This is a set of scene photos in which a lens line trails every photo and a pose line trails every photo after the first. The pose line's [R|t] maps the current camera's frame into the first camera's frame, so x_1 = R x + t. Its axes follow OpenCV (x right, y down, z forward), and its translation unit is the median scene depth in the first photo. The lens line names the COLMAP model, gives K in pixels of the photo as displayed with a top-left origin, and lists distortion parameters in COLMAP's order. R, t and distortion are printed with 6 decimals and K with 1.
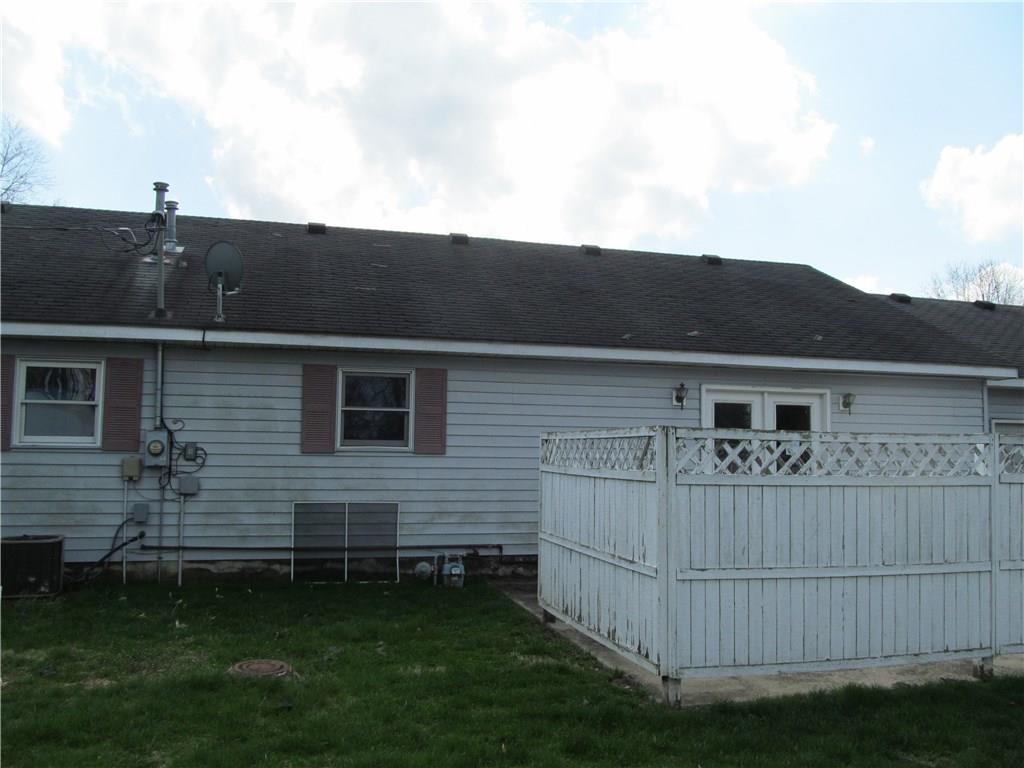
lens RADIAL K [[1017.6, 0, 512.0], [0, 1017.6, 384.0], [0, 0, 1]] dist [-0.008851, -0.003971]
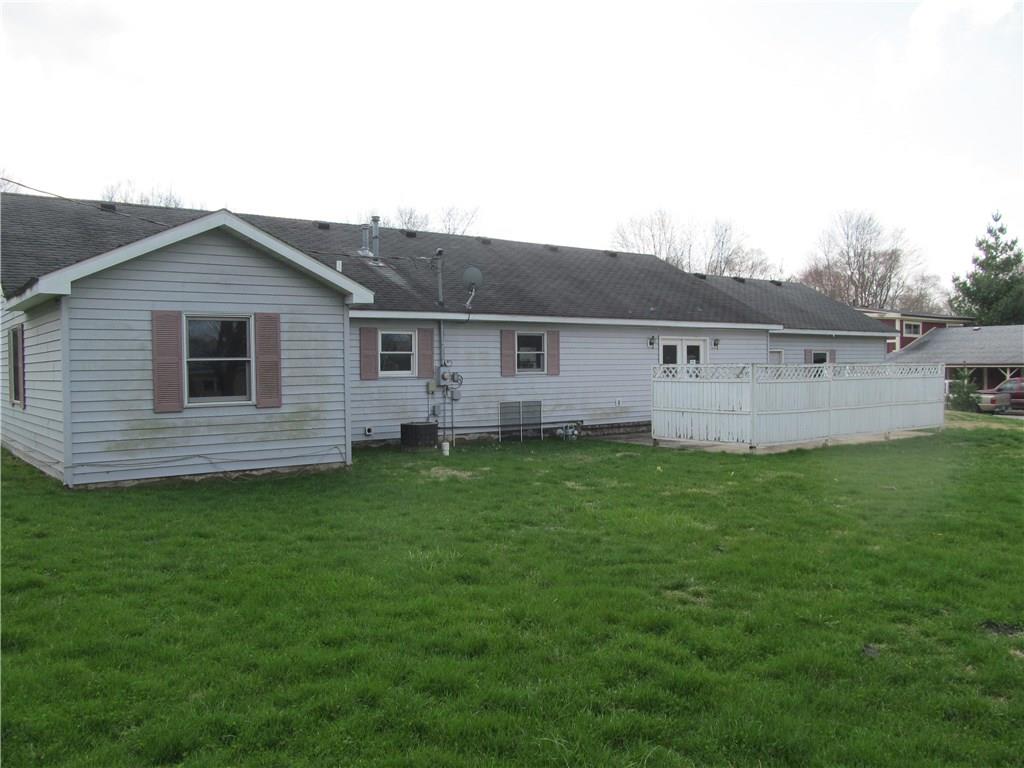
lens RADIAL K [[848.1, 0, 512.0], [0, 848.1, 384.0], [0, 0, 1]] dist [-0.041192, 0.001135]
pose [[0.937092, -0.040635, 0.346710, -0.739213], [0.019747, 0.997782, 0.063567, -0.018971], [-0.348524, -0.052721, 0.935816, -0.504323]]
